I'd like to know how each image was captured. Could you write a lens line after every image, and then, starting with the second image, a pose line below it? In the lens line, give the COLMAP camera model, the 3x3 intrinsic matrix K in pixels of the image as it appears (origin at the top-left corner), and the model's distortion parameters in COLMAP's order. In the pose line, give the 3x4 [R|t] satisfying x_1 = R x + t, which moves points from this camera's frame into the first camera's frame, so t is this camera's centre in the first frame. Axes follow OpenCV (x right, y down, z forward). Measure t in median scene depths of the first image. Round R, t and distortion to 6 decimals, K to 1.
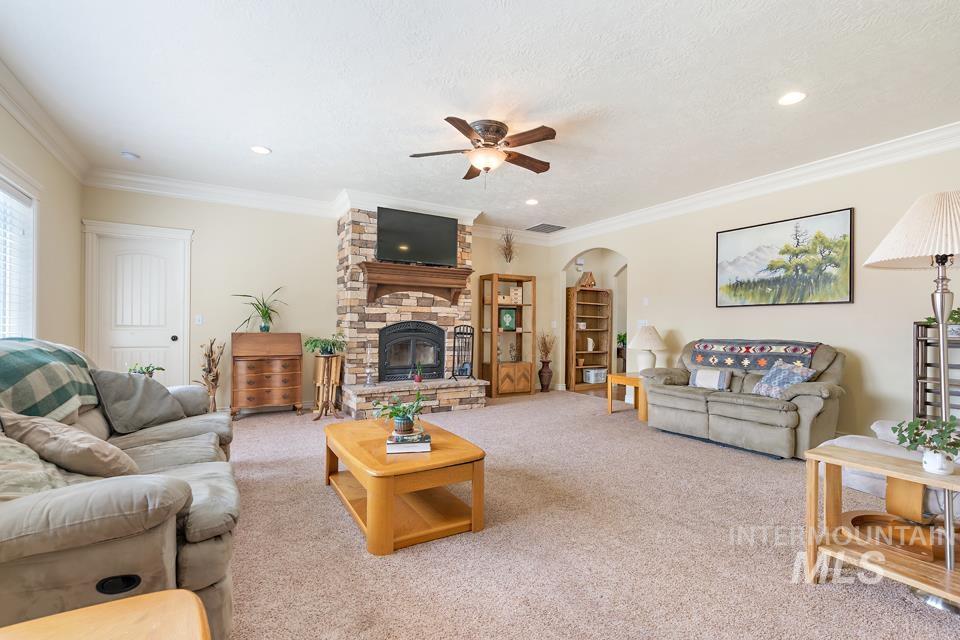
lens RADIAL K [[437.4, 0, 494.1], [0, 437.4, 328.2], [0, 0, 1]] dist [-0.005062, -0.000207]
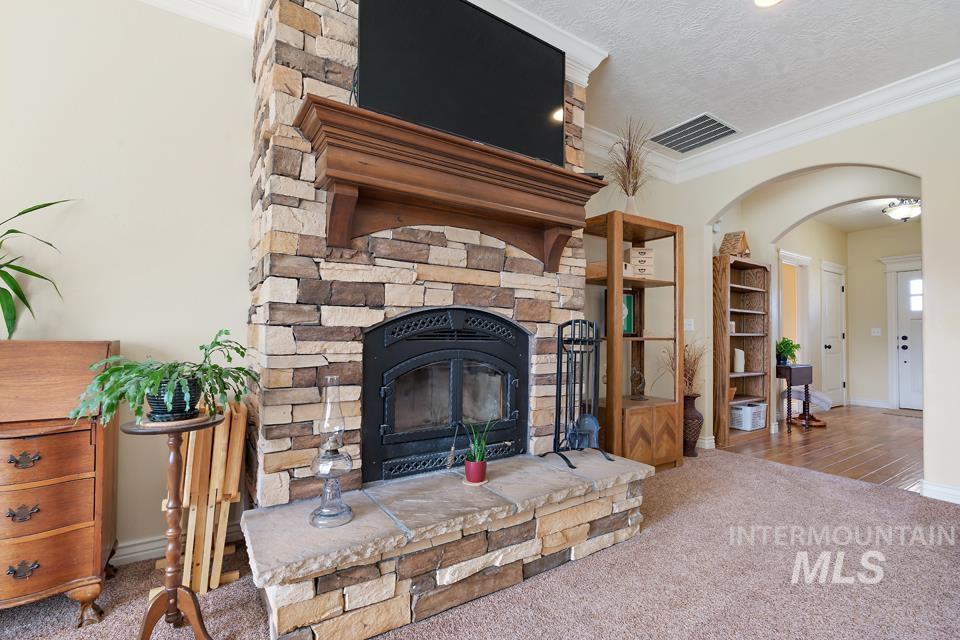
lens RADIAL K [[437.4, 0, 494.1], [0, 437.4, 328.2], [0, 0, 1]] dist [-0.005062, -0.000207]
pose [[0.999090, -0.002274, 0.042602, -0.170069], [0.003191, 0.999764, -0.021468, 0.008699], [-0.042544, 0.021584, 0.998861, 0.633636]]
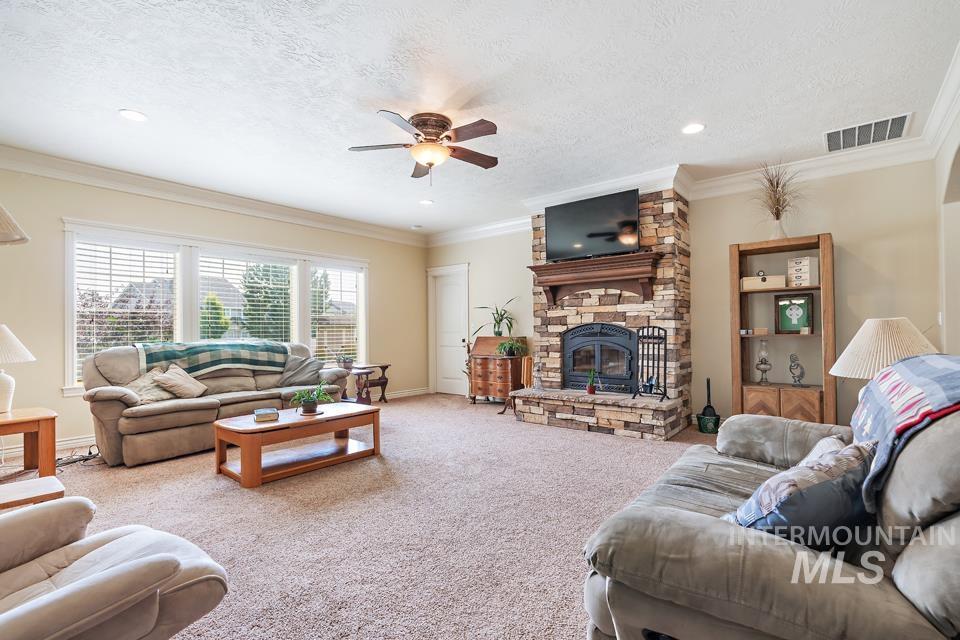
lens RADIAL K [[455.0, 0, 476.2], [0, 455.0, 327.1], [0, 0, 1]] dist [-0.001065, -0.000056]
pose [[0.322370, -0.022118, -0.946355, 0.595002], [0.011008, 0.999747, -0.019616, 0.006773], [0.946550, -0.004094, 0.322531, 0.486595]]
